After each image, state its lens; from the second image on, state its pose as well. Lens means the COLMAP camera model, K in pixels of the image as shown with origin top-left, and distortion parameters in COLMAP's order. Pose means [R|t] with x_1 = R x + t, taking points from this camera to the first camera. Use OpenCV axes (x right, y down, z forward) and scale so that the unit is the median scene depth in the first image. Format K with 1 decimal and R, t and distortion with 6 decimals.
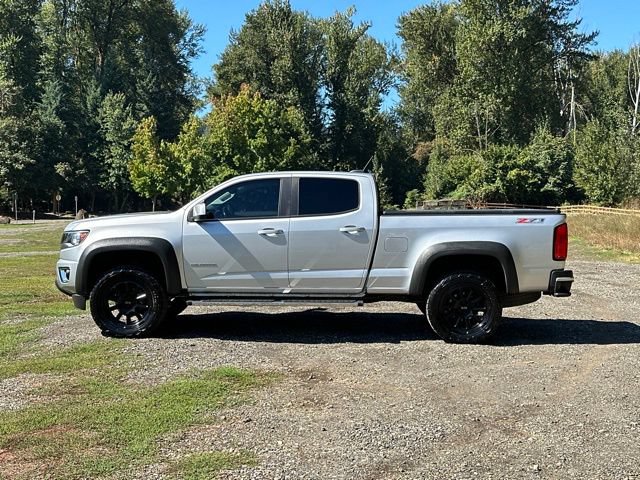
lens RADIAL K [[890.2, 0, 316.6], [0, 890.2, 241.6], [0, 0, 1]] dist [0.120341, 0.000000]
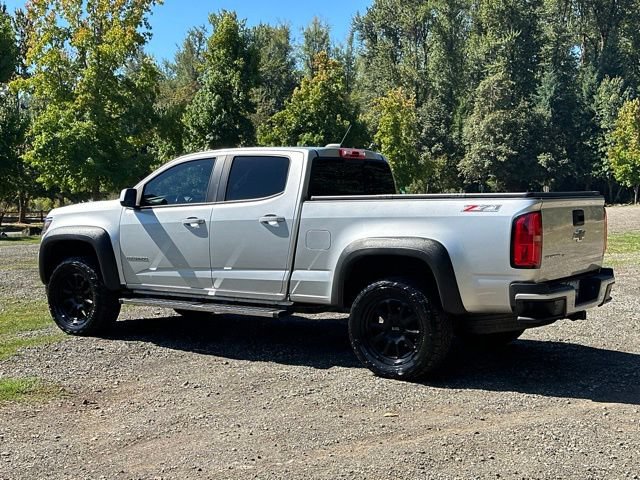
lens RADIAL K [[890.2, 0, 324.6], [0, 890.2, 240.6], [0, 0, 1]] dist [0.120341, 0.000000]
pose [[0.843174, 0.019553, -0.537286, 0.049754], [-0.014792, 0.999804, 0.013171, -0.000580], [0.537438, -0.003158, 0.843297, 0.035448]]
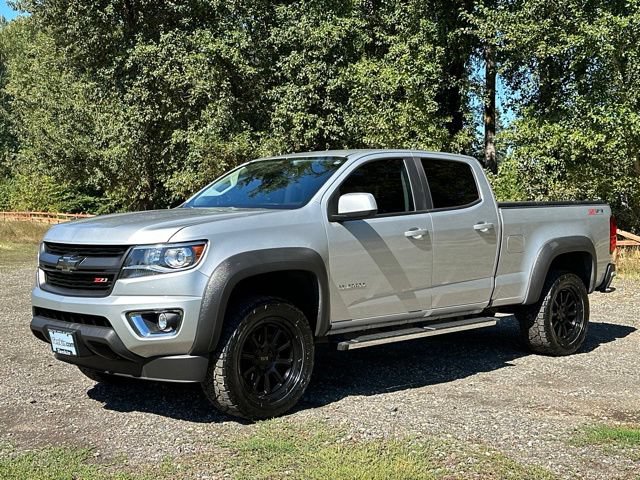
lens RADIAL K [[890.2, 0, 328.5], [0, 890.2, 247.3], [0, 0, 1]] dist [0.120341, 0.000000]
pose [[0.689076, -0.042550, 0.723439, -0.060821], [0.040221, 0.998982, 0.020446, -0.001664], [-0.723572, 0.015009, 0.690085, 0.055366]]
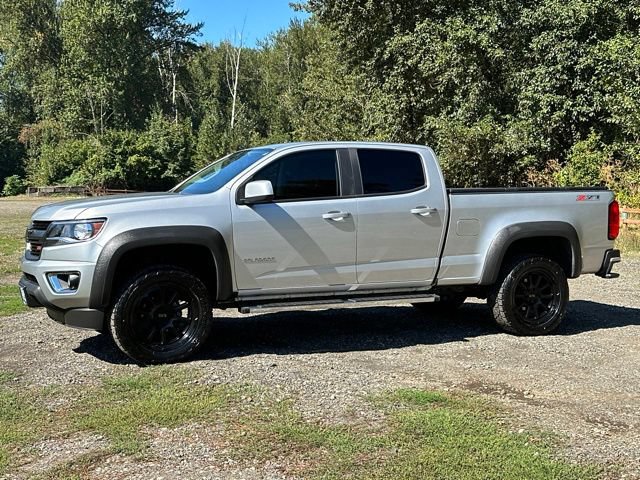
lens RADIAL K [[890.2, 0, 324.3], [0, 890.2, 242.3], [0, 0, 1]] dist [0.120341, 0.000000]
pose [[0.898064, -0.032823, 0.438639, -0.041133], [0.025933, 0.999428, 0.021691, -0.000451], [-0.439101, -0.008105, 0.898401, 0.027777]]
